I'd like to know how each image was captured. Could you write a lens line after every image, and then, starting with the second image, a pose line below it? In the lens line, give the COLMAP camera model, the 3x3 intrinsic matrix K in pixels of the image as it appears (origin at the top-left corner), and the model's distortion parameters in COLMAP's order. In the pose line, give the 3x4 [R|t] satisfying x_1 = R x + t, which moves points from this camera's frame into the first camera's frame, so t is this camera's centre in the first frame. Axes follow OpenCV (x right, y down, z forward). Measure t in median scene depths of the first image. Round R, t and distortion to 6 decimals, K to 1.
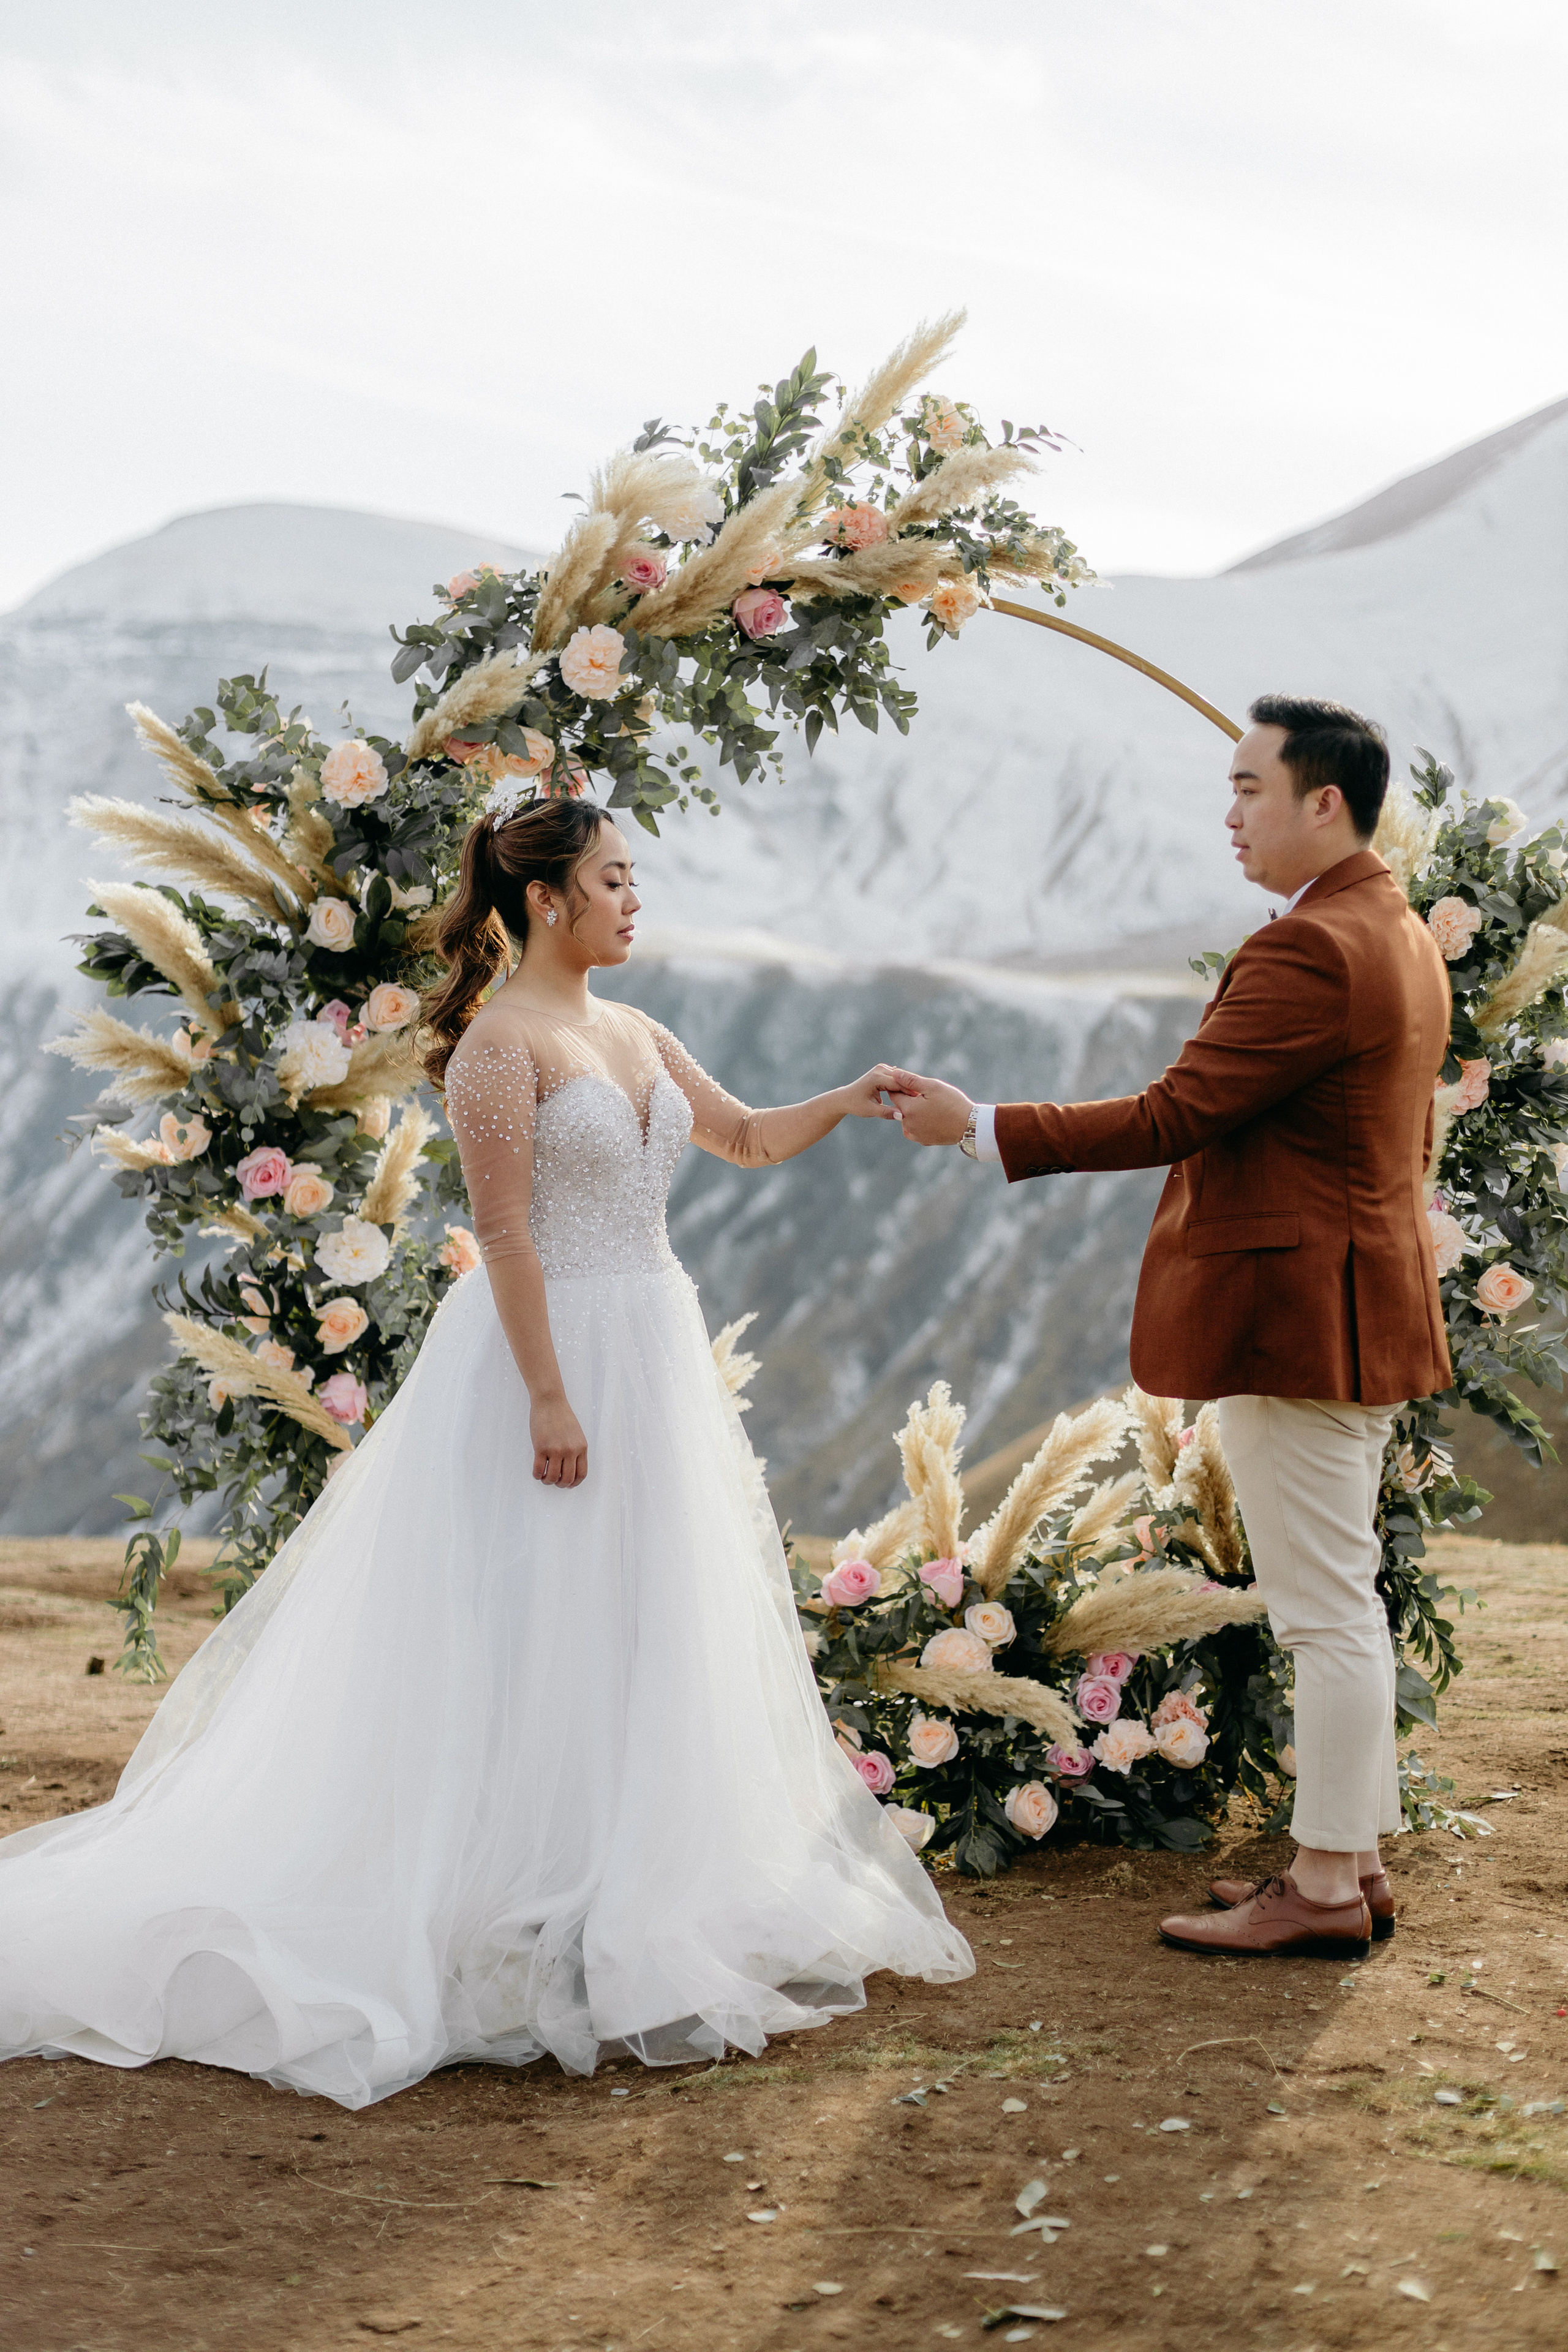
lens RADIAL K [[3239.9, 0, 784.0], [0, 3239.9, 1176.0], [0, 0, 1]] dist [-0.015195, -0.064874]
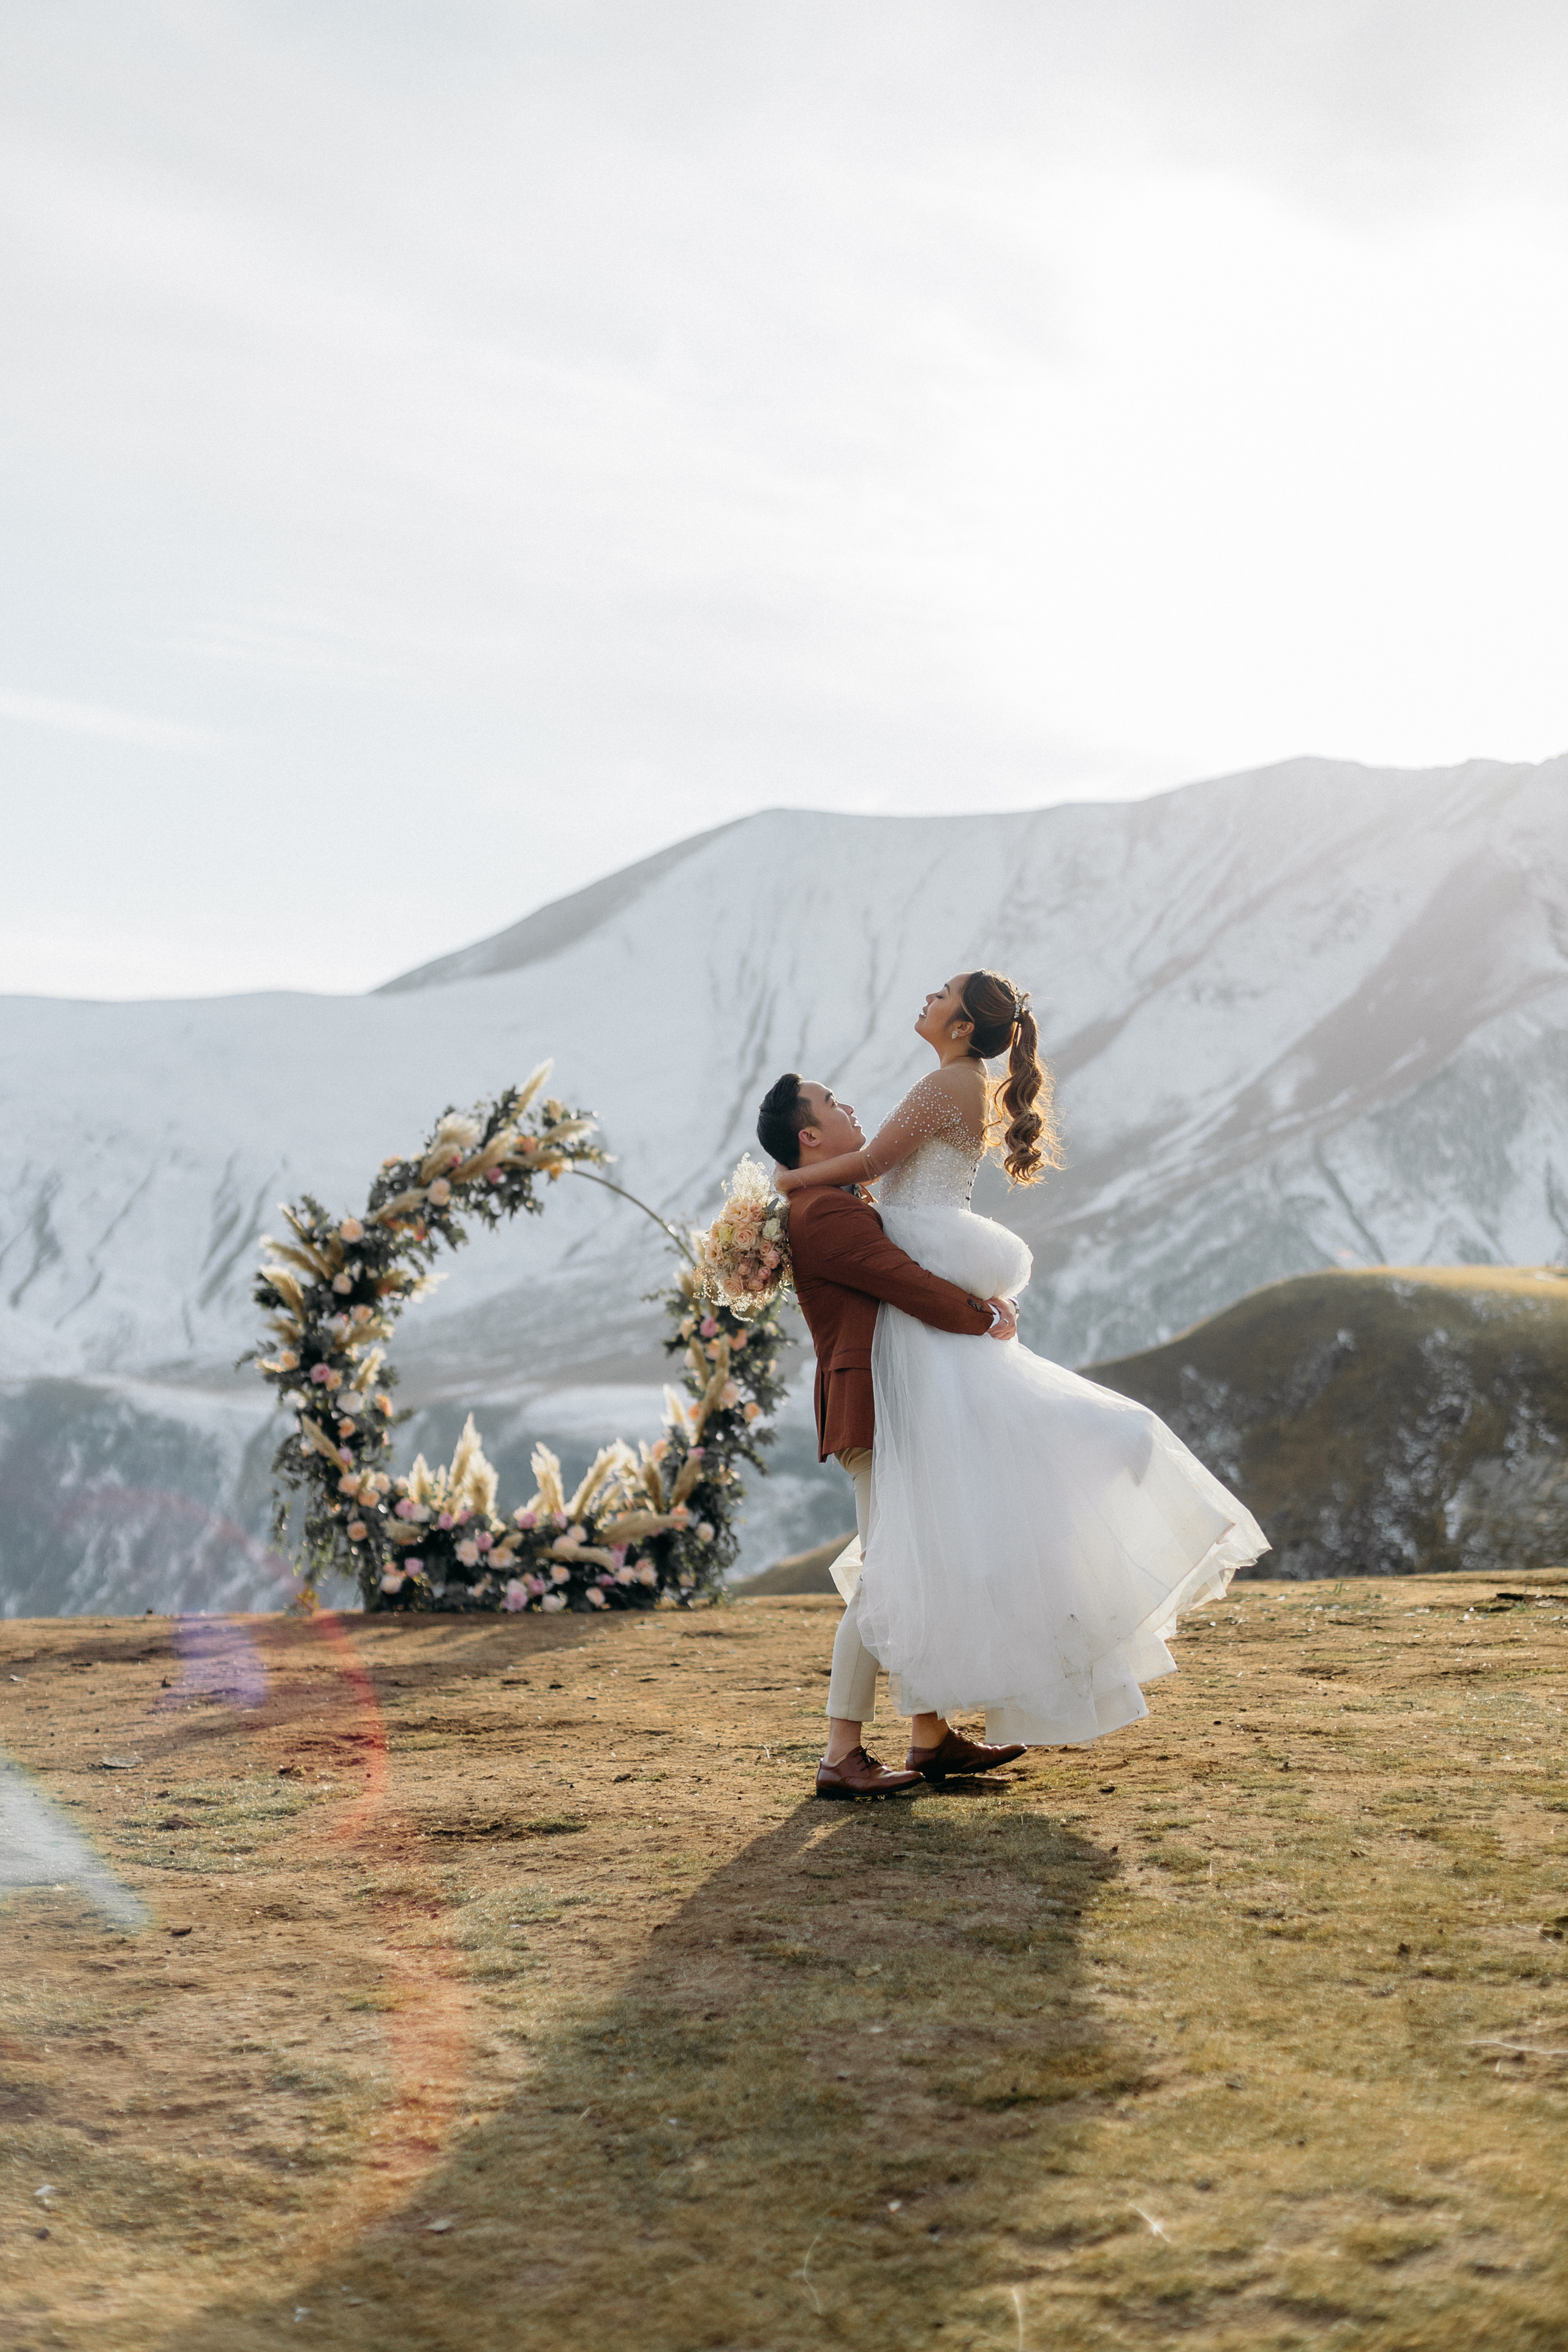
lens RADIAL K [[3239.9, 0, 784.0], [0, 3239.9, 1176.0], [0, 0, 1]] dist [-0.015195, -0.064874]
pose [[0.966562, 0.007335, 0.256328, -0.480823], [0.025177, 0.992047, -0.123324, 0.180792], [-0.255194, 0.125653, 0.958690, -1.754771]]
